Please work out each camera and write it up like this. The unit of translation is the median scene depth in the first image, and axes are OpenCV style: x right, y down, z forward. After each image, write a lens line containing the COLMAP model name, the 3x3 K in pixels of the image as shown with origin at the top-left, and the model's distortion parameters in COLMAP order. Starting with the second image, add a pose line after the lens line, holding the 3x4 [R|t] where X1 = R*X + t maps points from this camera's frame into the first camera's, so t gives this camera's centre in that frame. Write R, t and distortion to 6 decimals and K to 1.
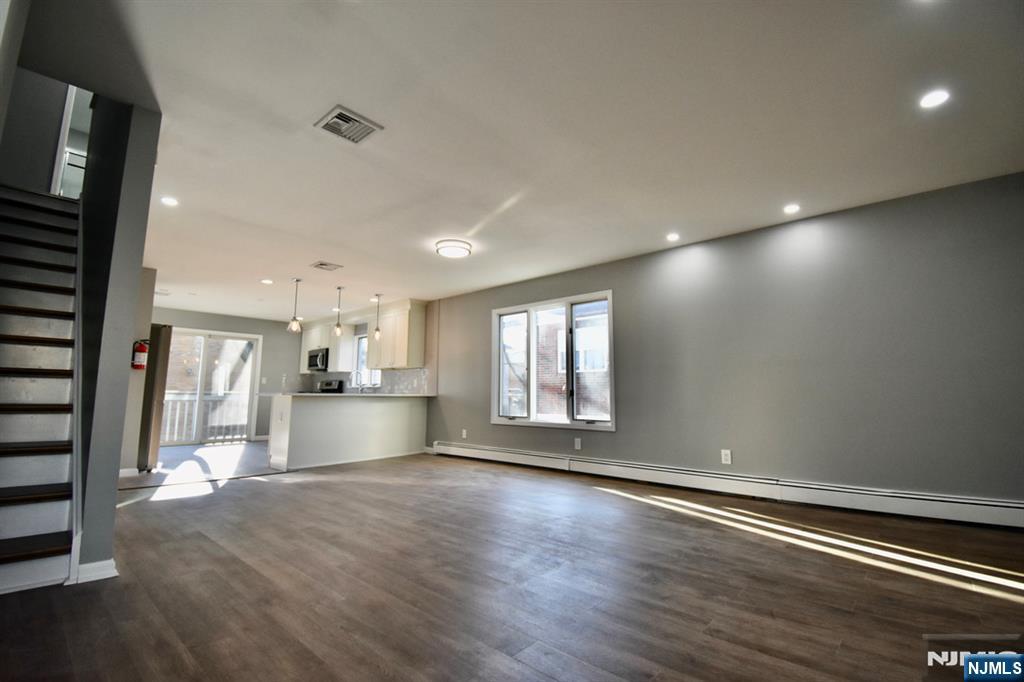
lens RADIAL K [[454.3, 0, 511.3], [0, 454.3, 341.2], [0, 0, 1]] dist [-0.008644, -0.012650]
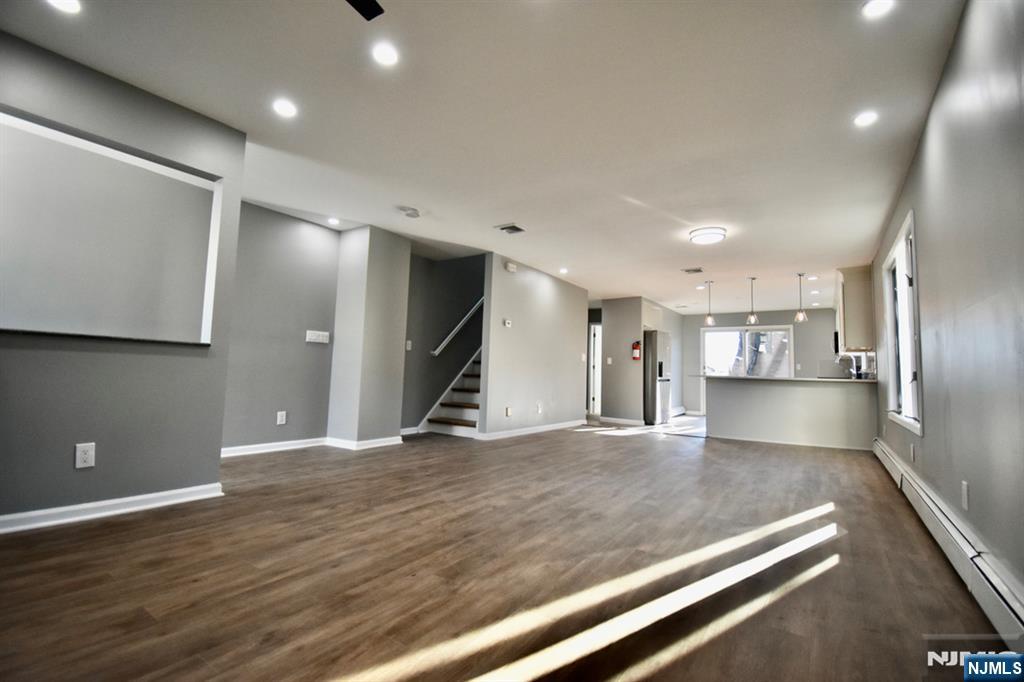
lens RADIAL K [[454.3, 0, 516.4], [0, 454.3, 332.7], [0, 0, 1]] dist [-0.008644, -0.012650]
pose [[0.144691, -0.087432, -0.985606, 1.679528], [0.086411, 0.993399, -0.075438, 0.121385], [0.985697, -0.074252, 0.151291, 0.798772]]
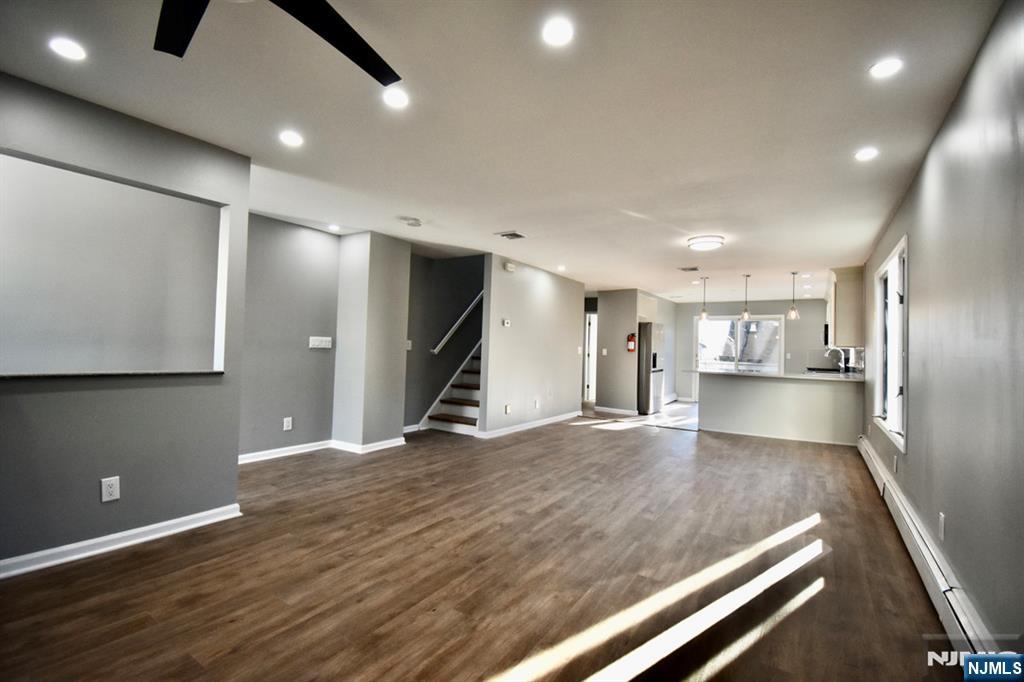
lens RADIAL K [[454.3, 0, 515.6], [0, 454.3, 332.0], [0, 0, 1]] dist [-0.008644, -0.012650]
pose [[0.160355, -0.031495, -0.986557, 1.721454], [0.086789, 0.996070, -0.017692, -0.033300], [0.983236, -0.082785, 0.162458, 0.764355]]
